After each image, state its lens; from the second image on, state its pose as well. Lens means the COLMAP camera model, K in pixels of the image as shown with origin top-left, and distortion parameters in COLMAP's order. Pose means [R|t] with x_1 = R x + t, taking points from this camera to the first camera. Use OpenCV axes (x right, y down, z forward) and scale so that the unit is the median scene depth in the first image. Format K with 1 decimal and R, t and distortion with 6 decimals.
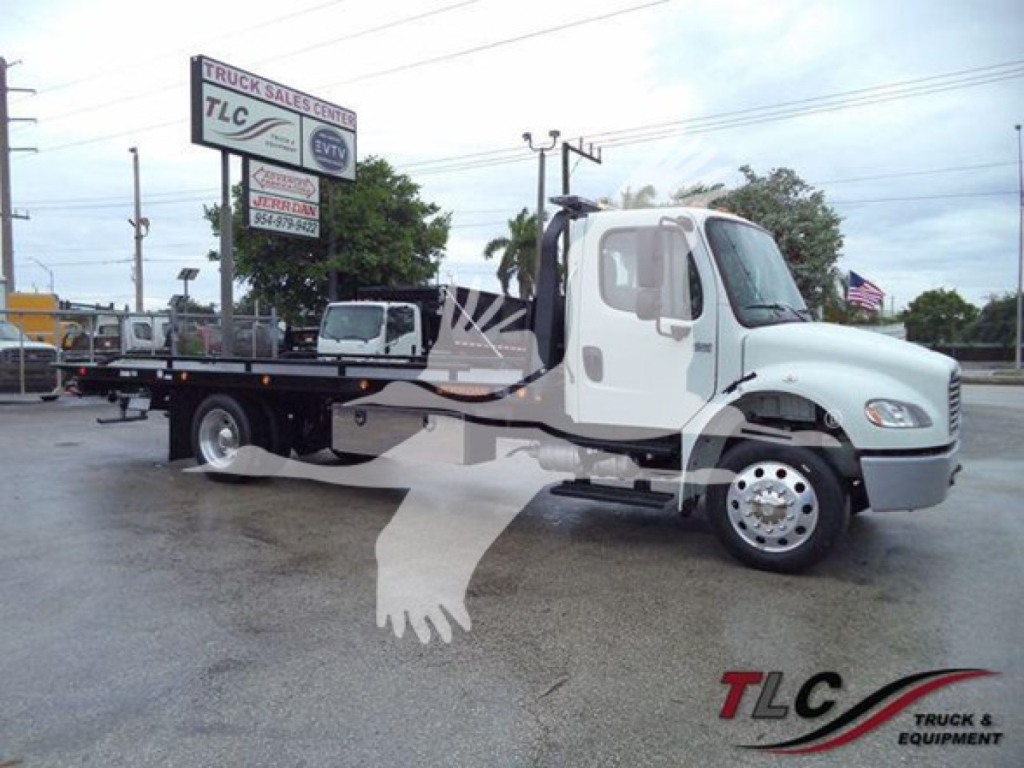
lens RADIAL K [[795.6, 0, 512.0], [0, 795.6, 384.0], [0, 0, 1]] dist [-0.033668, 0.004706]
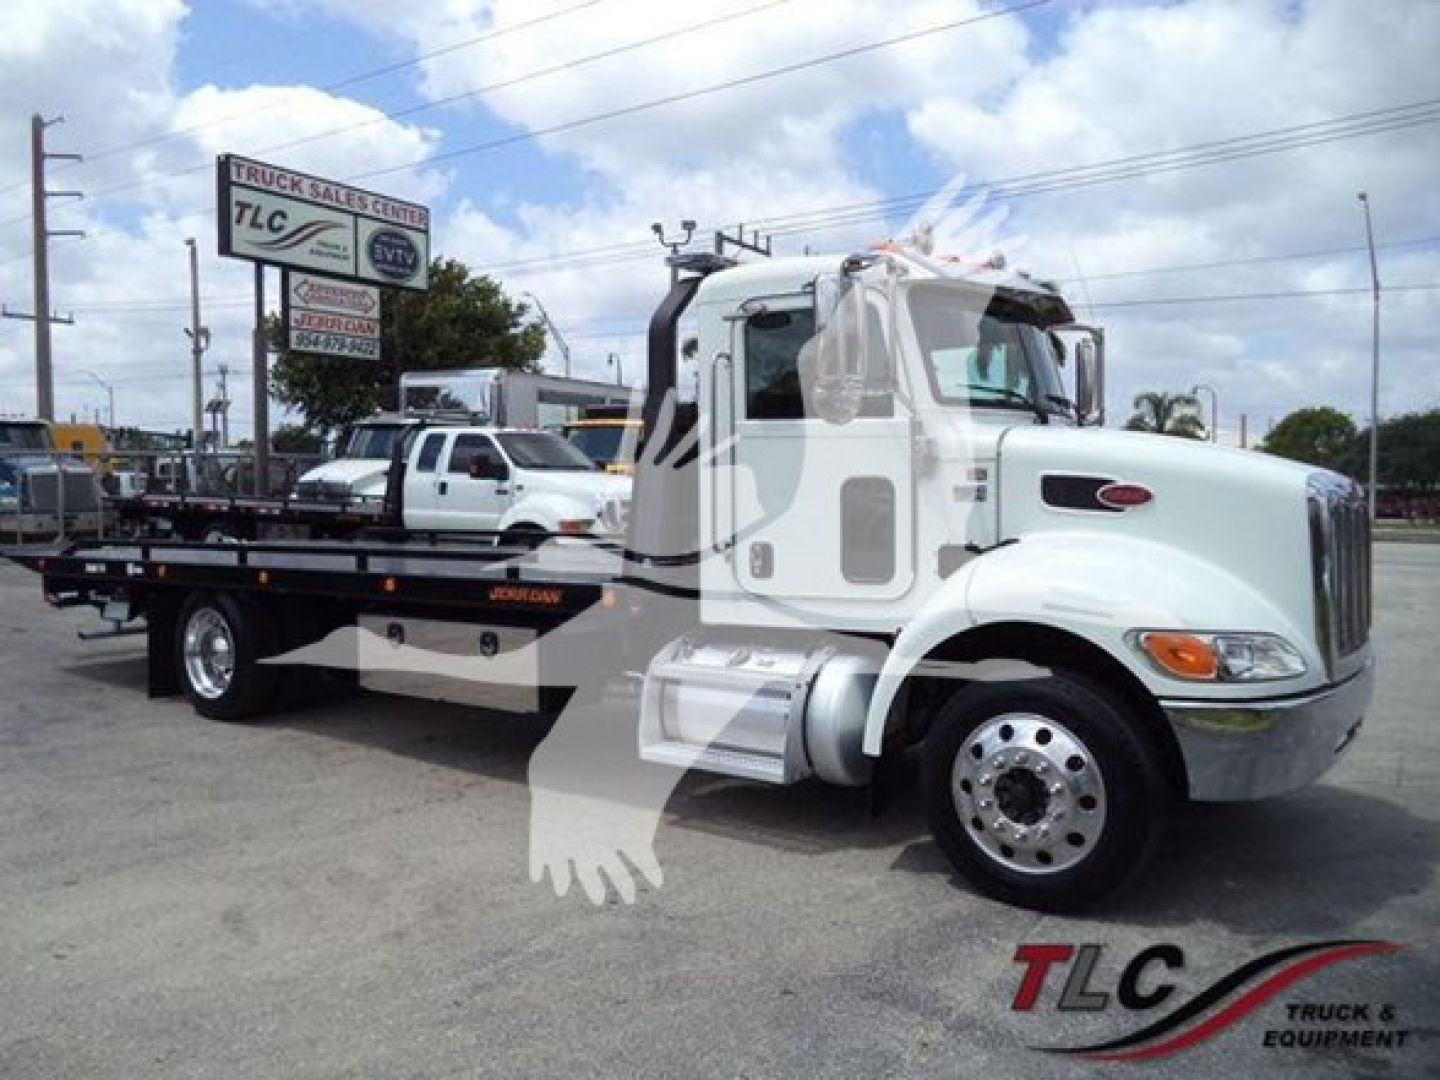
lens RADIAL K [[1140.1, 0, 717.2], [0, 1140.1, 523.6], [0, 0, 1]] dist [-0.022936, -0.000707]
pose [[0.998945, 0.000174, -0.045917, 0.171590], [-0.000989, 0.999842, -0.017720, 0.008675], [0.045907, 0.017747, 0.998788, -0.182324]]
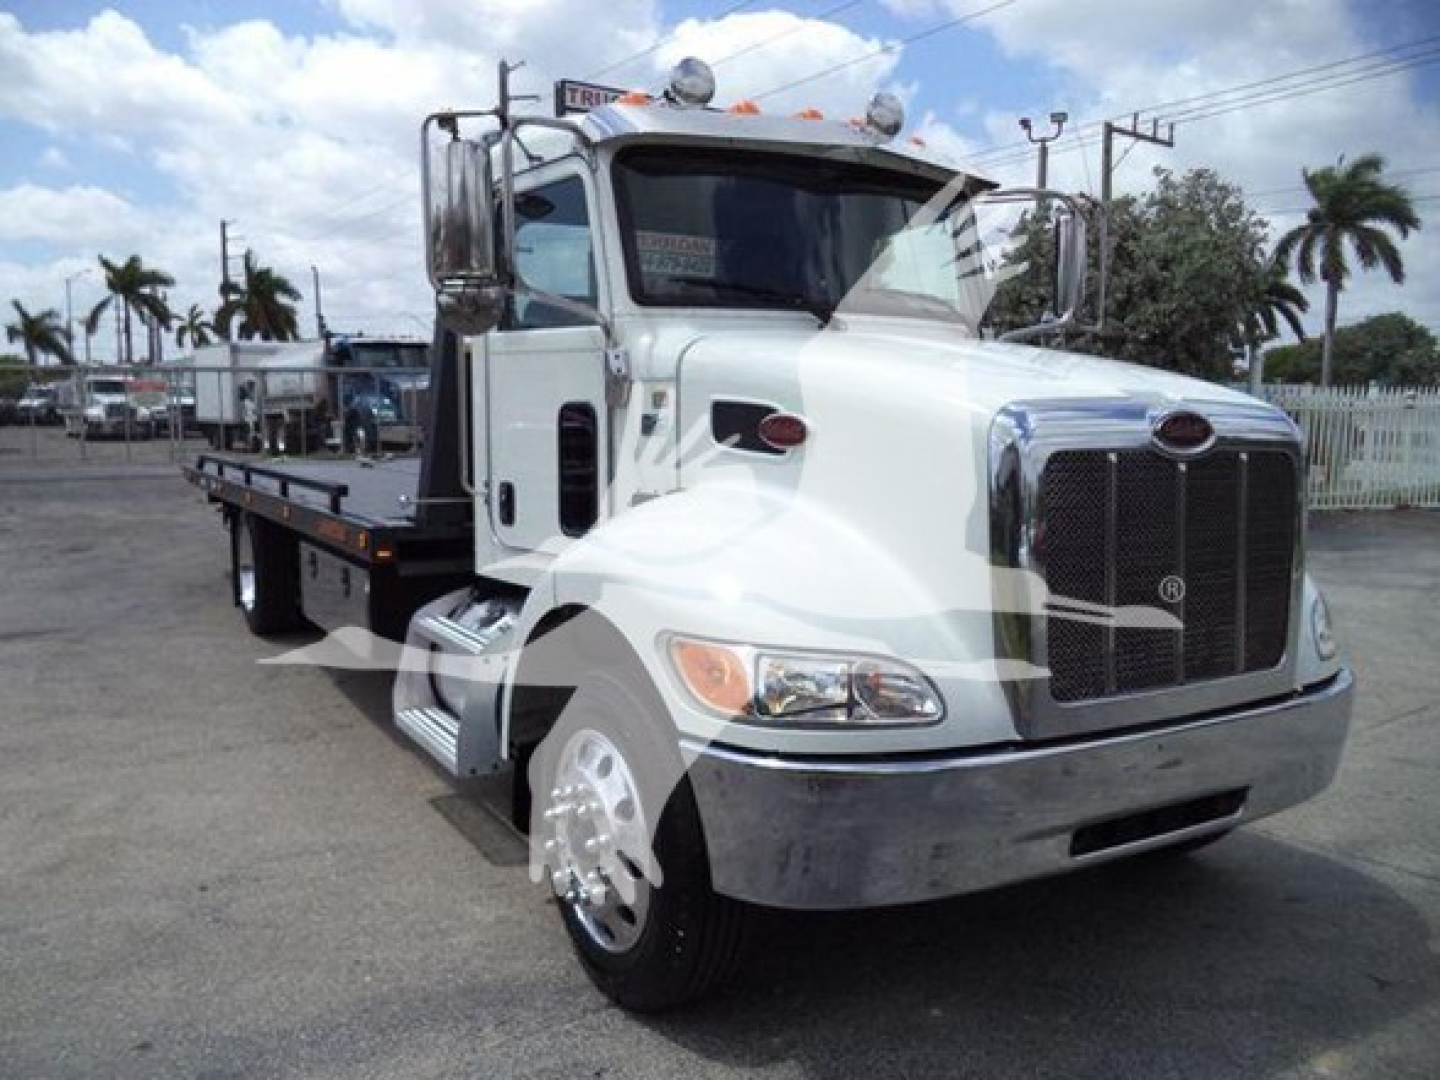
lens RADIAL K [[1158.9, 0, 747.1], [0, 1158.9, 498.0], [0, 0, 1]] dist [-0.013835, -0.001511]
pose [[0.912862, 0.042866, -0.406011, 0.299115], [-0.031320, 0.998895, 0.035041, 0.002412], [0.407065, -0.019271, 0.913196, -0.103300]]
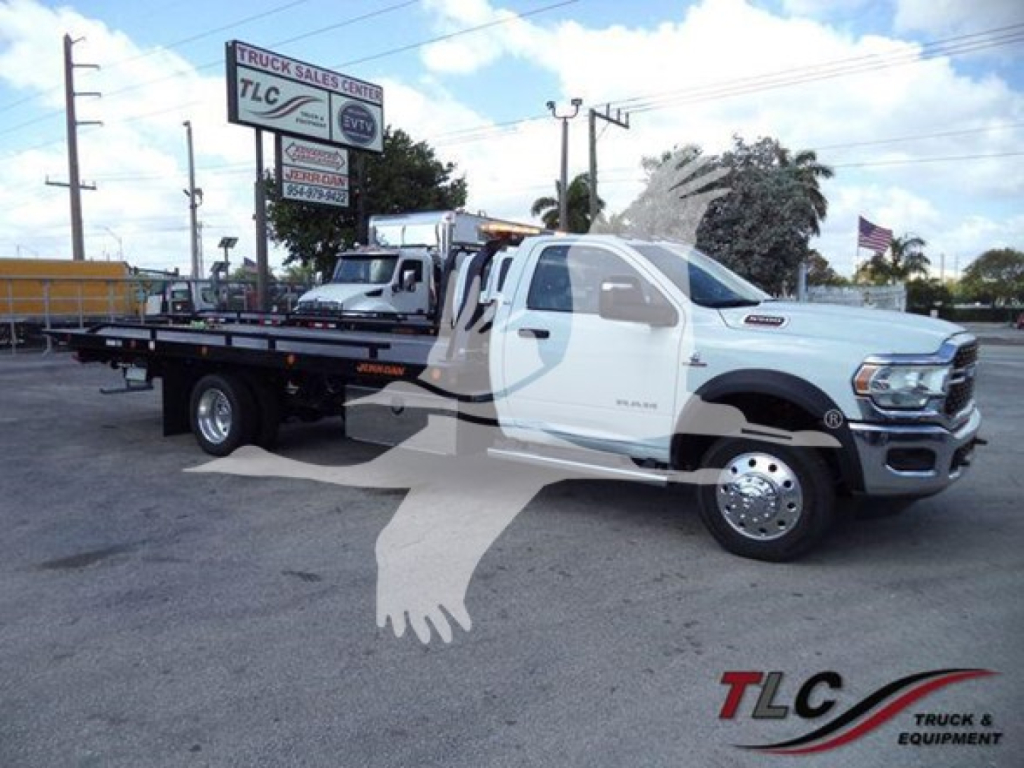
lens RADIAL K [[795.6, 0, 512.0], [0, 795.6, 384.0], [0, 0, 1]] dist [-0.033668, 0.004706]
pose [[0.997235, 0.003989, -0.074204, 0.060519], [-0.000543, 0.998923, 0.046402, 0.005354], [0.074309, -0.046234, 0.996163, -0.067731]]
